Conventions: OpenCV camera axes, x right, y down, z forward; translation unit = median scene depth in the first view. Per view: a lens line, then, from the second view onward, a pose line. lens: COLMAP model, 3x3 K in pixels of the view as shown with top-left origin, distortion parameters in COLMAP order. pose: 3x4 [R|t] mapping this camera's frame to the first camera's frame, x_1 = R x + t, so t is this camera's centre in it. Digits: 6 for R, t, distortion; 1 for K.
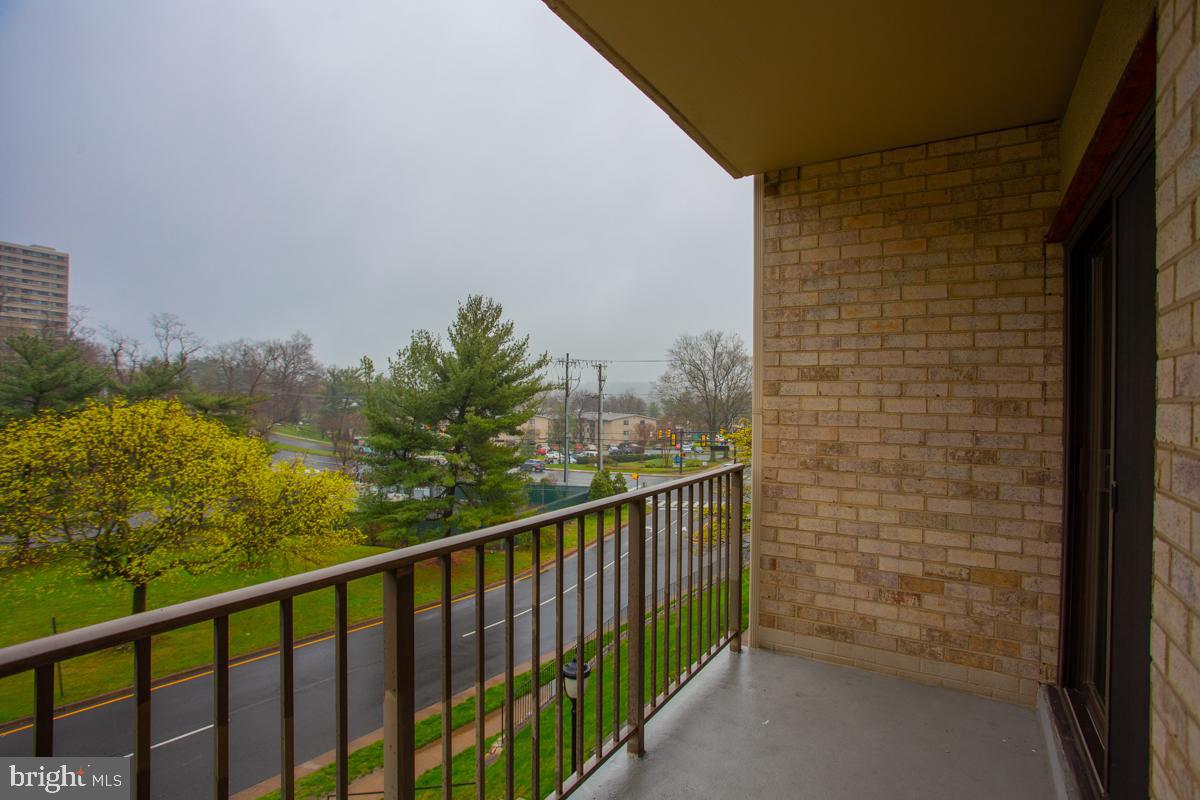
lens RADIAL K [[595.7, 0, 607.8], [0, 595.7, 398.1], [0, 0, 1]] dist [-0.032466, -0.000003]
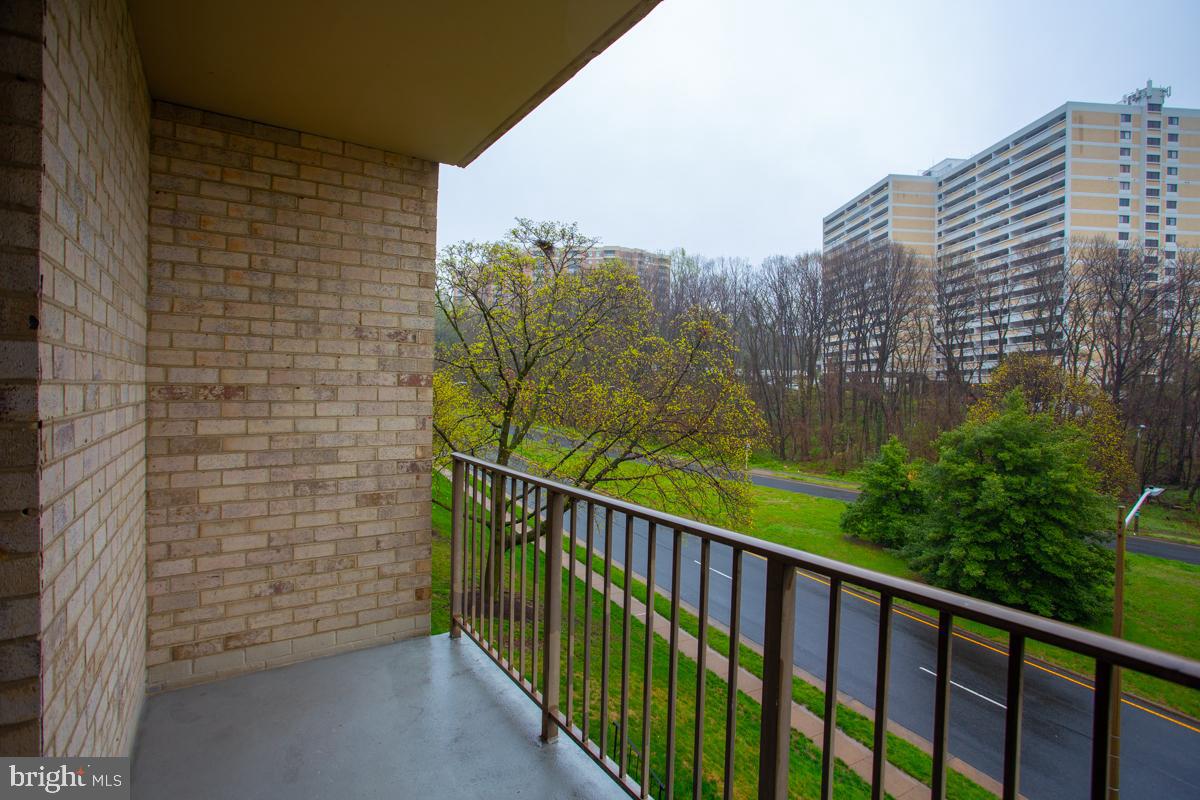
lens RADIAL K [[595.7, 0, 607.8], [0, 595.7, 398.1], [0, 0, 1]] dist [-0.032466, -0.000003]
pose [[-0.428619, -0.008248, -0.903448, 0.712213], [-0.026099, 0.999654, 0.003255, 0.001885], [0.903108, 0.024975, -0.428686, 1.154621]]
